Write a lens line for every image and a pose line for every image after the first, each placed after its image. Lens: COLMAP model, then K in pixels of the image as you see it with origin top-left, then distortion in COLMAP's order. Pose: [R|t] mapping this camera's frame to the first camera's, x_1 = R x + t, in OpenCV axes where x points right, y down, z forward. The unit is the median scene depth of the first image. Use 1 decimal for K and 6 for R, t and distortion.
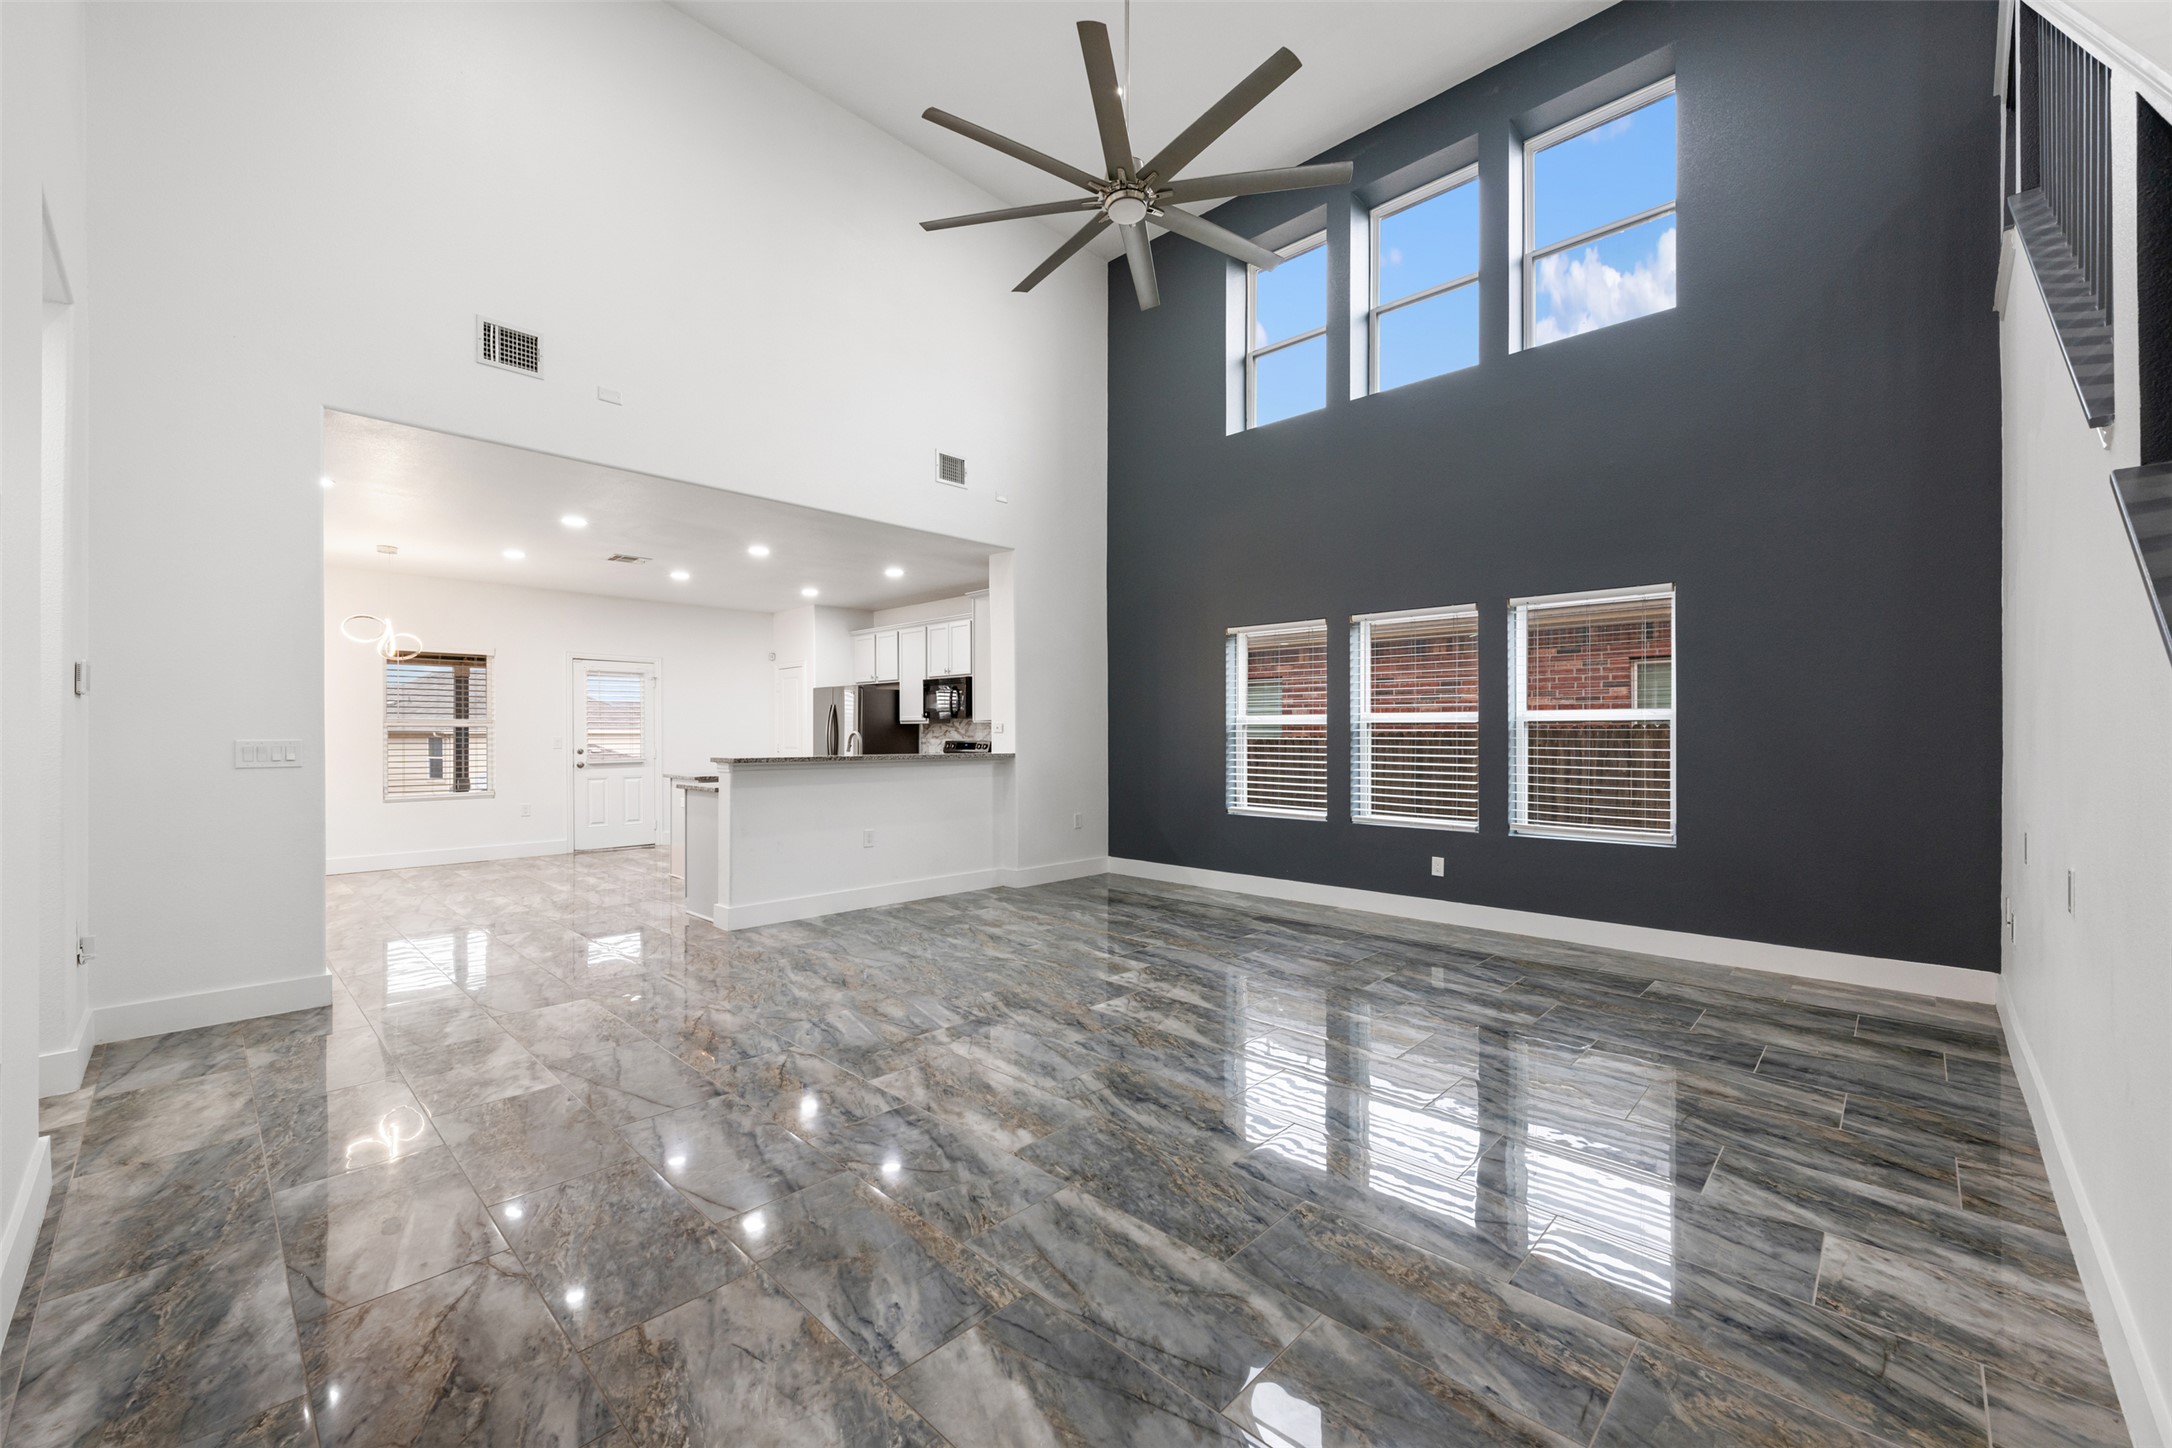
lens RADIAL K [[863.3, 0, 1085.4], [0, 863.3, 731.9], [0, 0, 1]] dist [-0.000448, 0.000033]
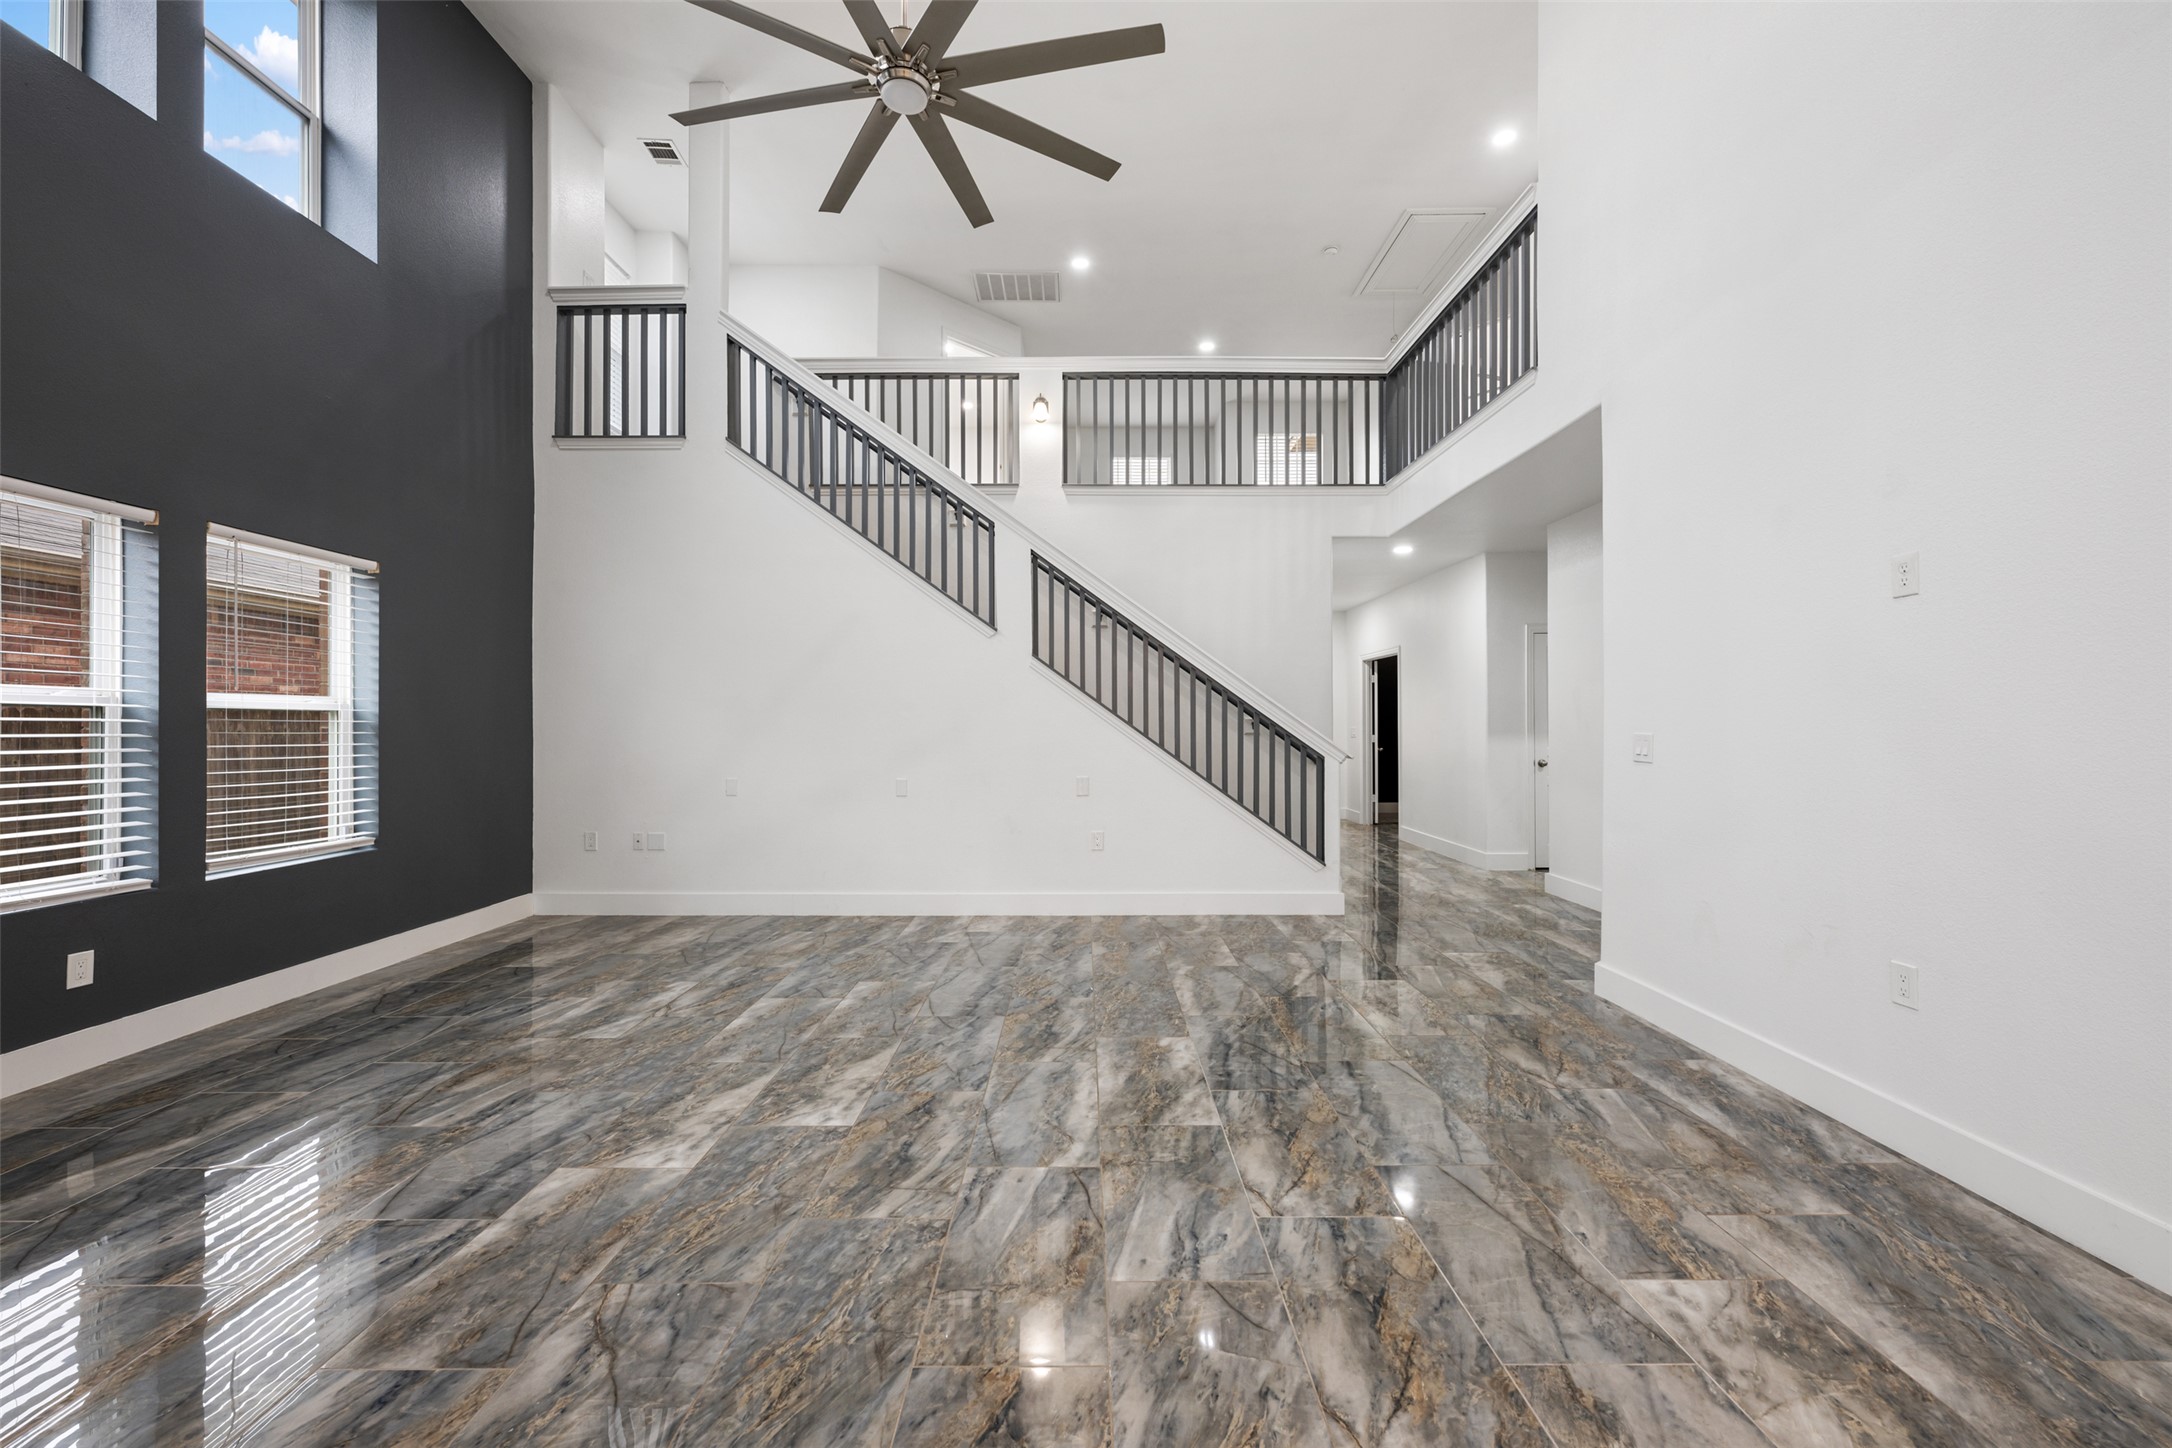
lens RADIAL K [[862.3, 0, 1087.0], [0, 862.3, 718.8], [0, 0, 1]] dist [-0.001293, -0.000147]
pose [[-0.695251, 0.006067, 0.718741, -0.769993], [-0.001832, 0.999946, -0.010212, 0.003720], [-0.718765, -0.008417, -0.695202, 1.672690]]
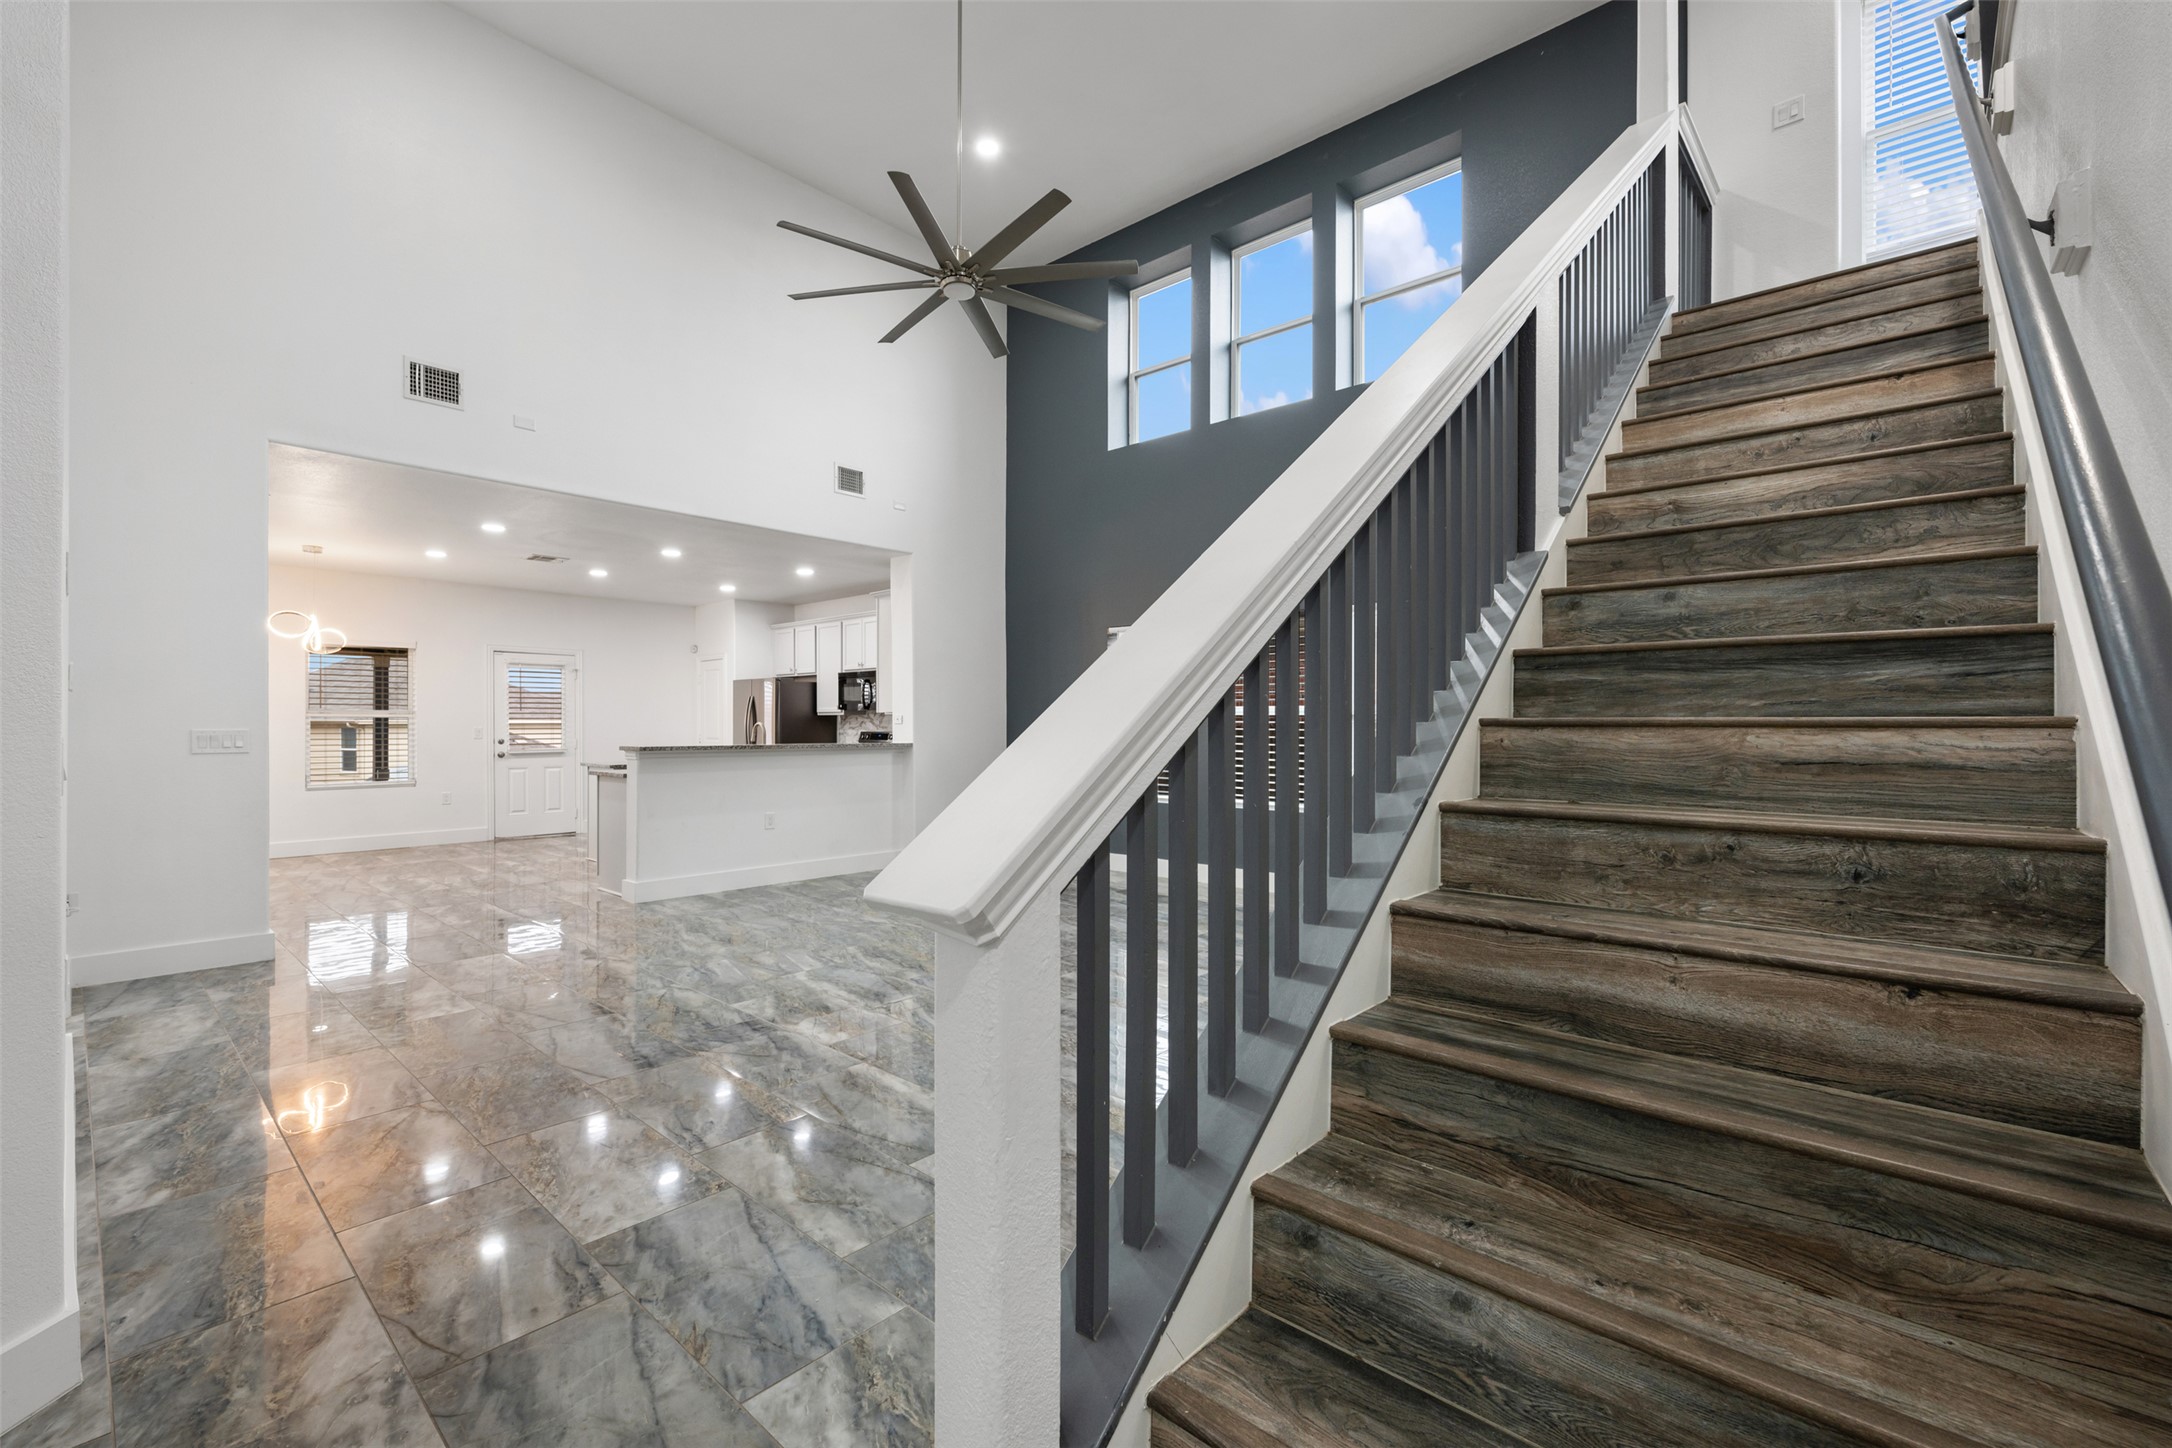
lens RADIAL K [[915.7, 0, 1085.9], [0, 915.7, 721.6], [0, 0, 1]] dist [0.000256, 0.000309]
pose [[0.999403, 0.001202, 0.034538, 0.209449], [-0.001147, 0.999998, -0.001623, -0.000783], [-0.034540, 0.001583, 0.999402, -0.326514]]
